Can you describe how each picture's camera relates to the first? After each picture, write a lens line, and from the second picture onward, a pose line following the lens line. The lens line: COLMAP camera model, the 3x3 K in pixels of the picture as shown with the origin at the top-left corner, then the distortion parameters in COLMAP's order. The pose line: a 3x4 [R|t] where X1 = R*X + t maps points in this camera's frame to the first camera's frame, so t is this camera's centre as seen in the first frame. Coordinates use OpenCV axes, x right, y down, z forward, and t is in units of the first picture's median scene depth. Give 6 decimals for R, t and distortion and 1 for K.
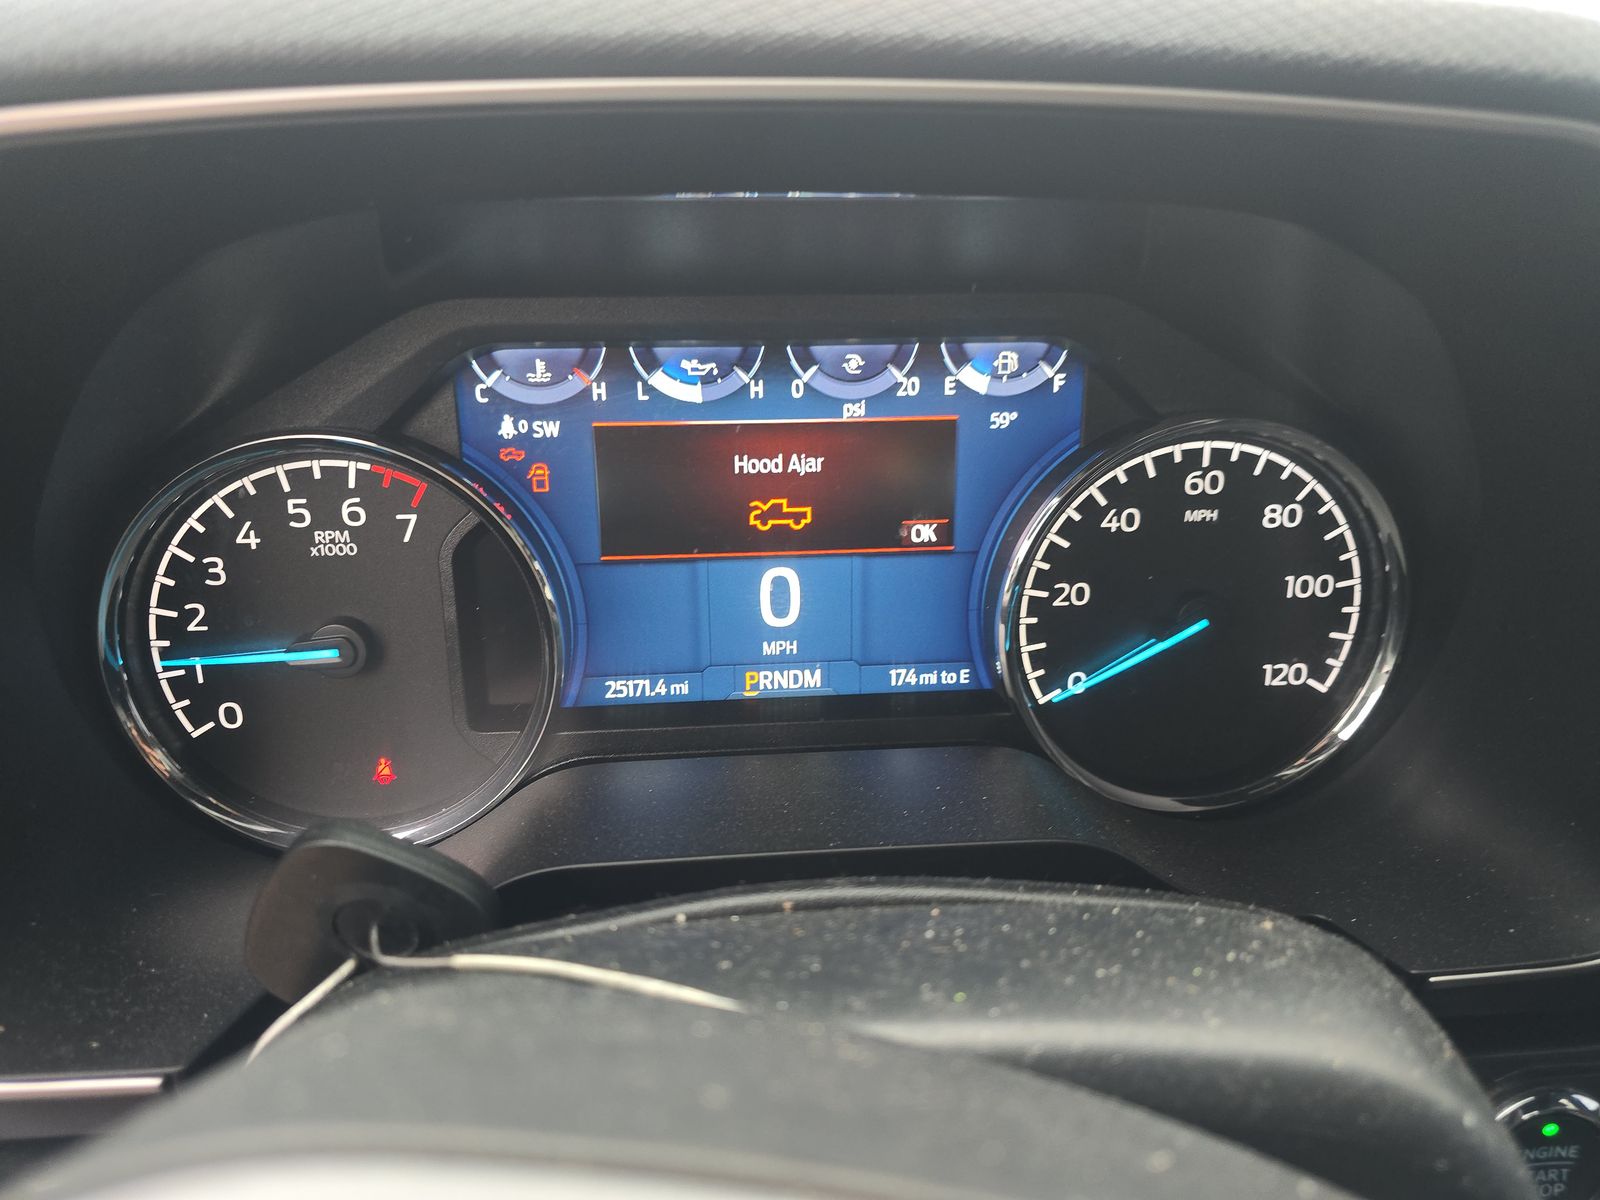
lens RADIAL K [[1097.1, 0, 814.1], [0, 1097.1, 598.7], [0, 0, 1]] dist [0.001018, -0.007470]
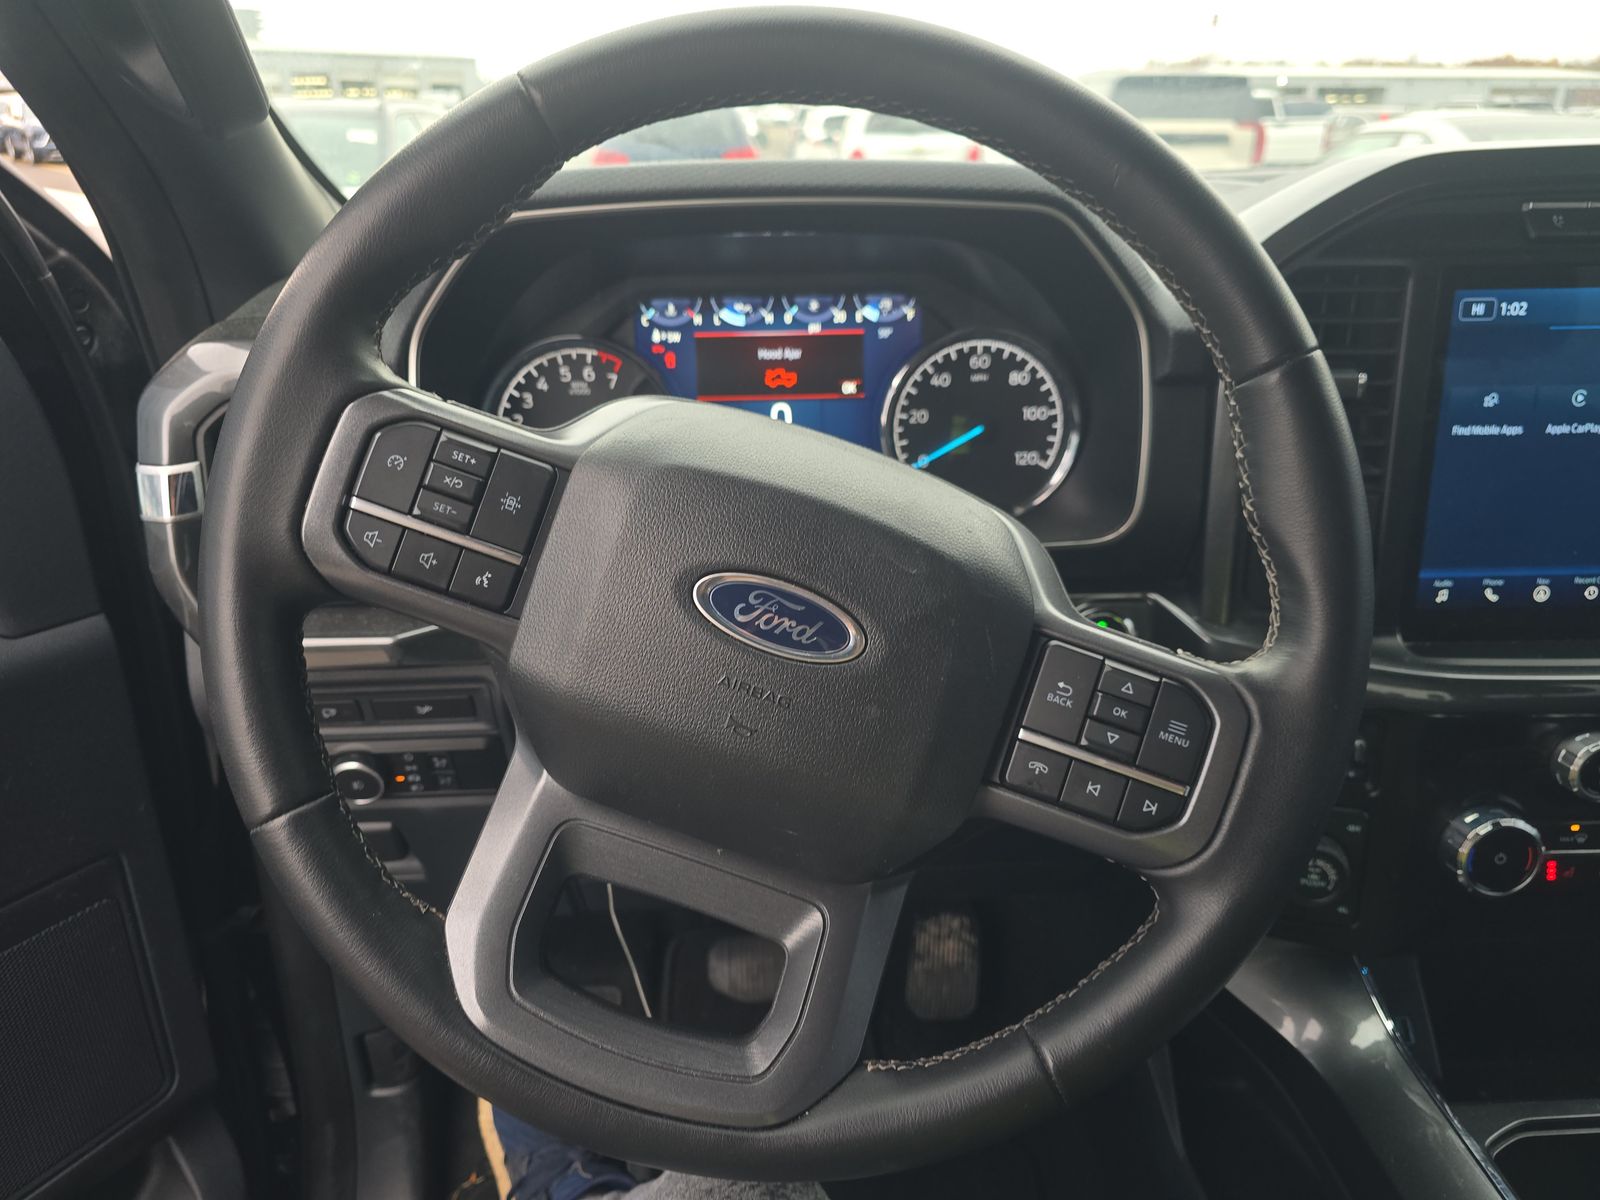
lens RADIAL K [[1097.1, 0, 823.6], [0, 1097.1, 616.6], [0, 0, 1]] dist [0.001018, -0.007470]
pose [[0.997252, 0.011078, -0.073249, 0.217871], [-0.010563, 0.999917, 0.007423, 0.377542], [0.073326, -0.006629, 0.997286, -1.149462]]
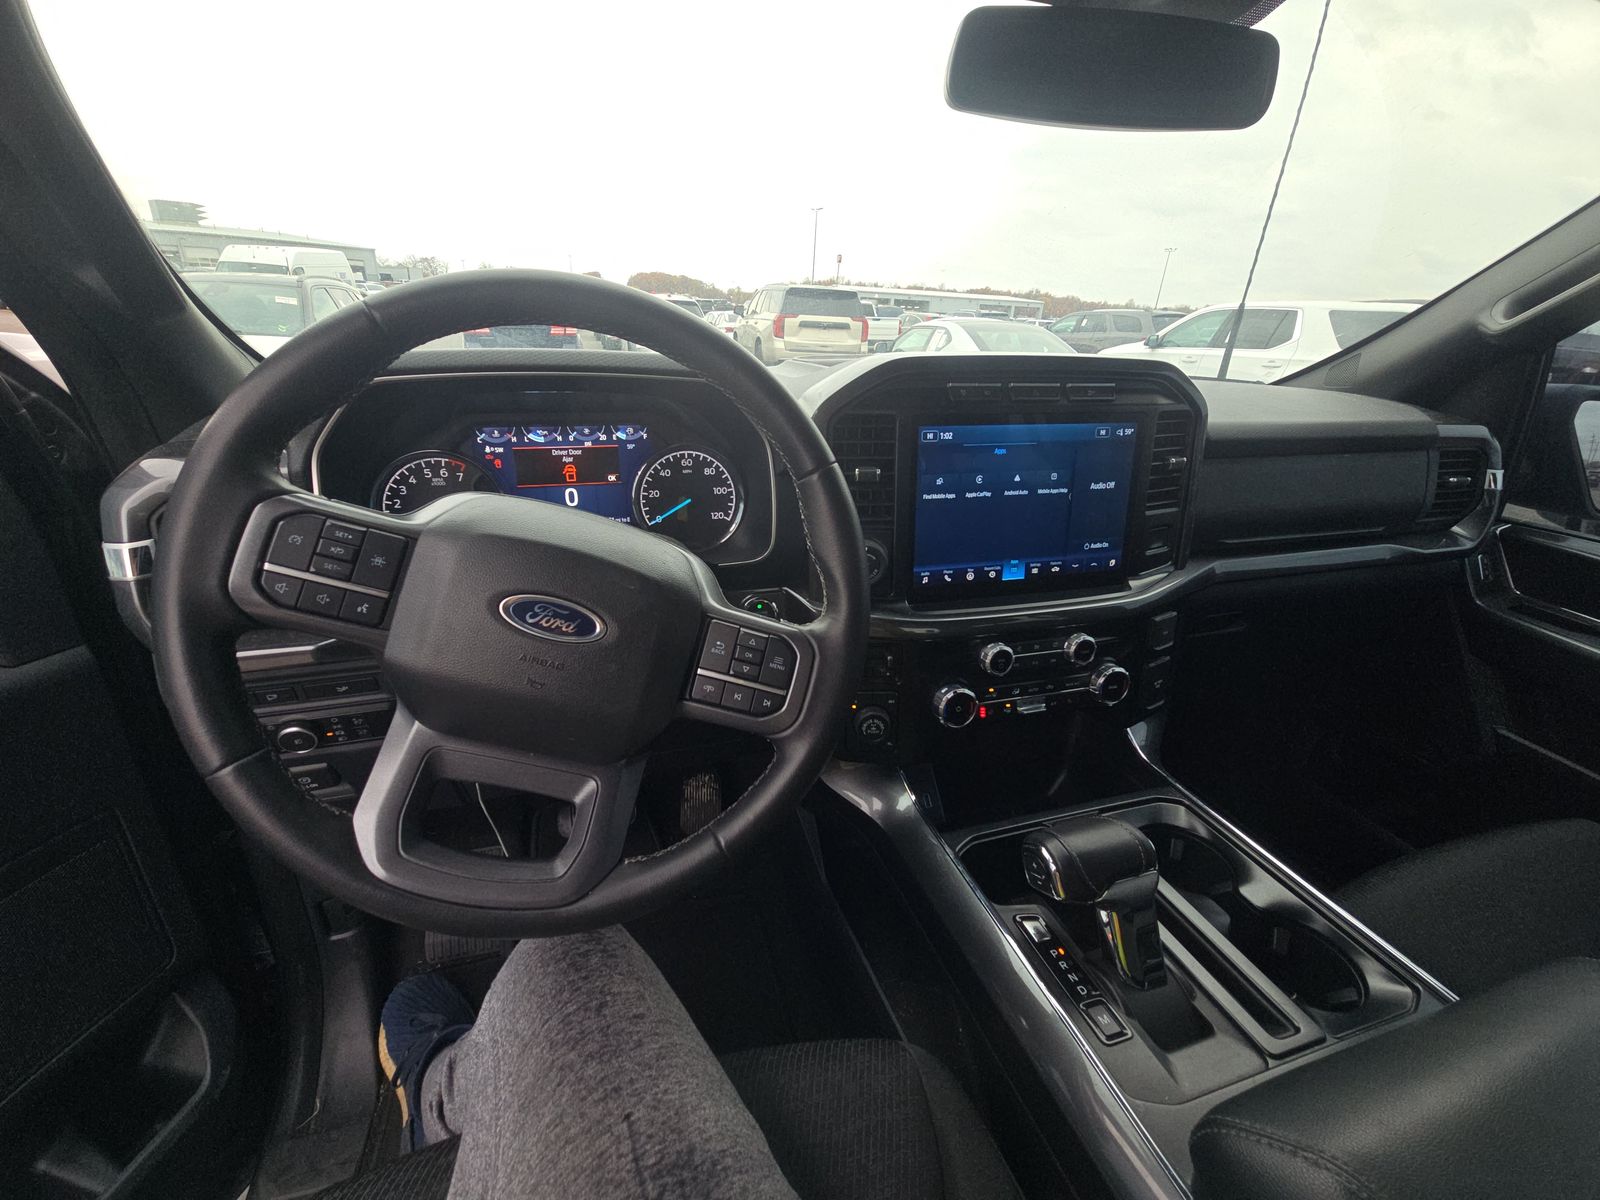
lens RADIAL K [[642.0, 0, 807.8], [0, 642.0, 605.6], [0, 0, 1]] dist [-0.001102, -0.003067]
pose [[0.981157, -0.056659, 0.184717, 0.331986], [0.053534, 0.998327, 0.021865, 0.362508], [-0.185647, -0.011565, 0.982549, -1.263107]]
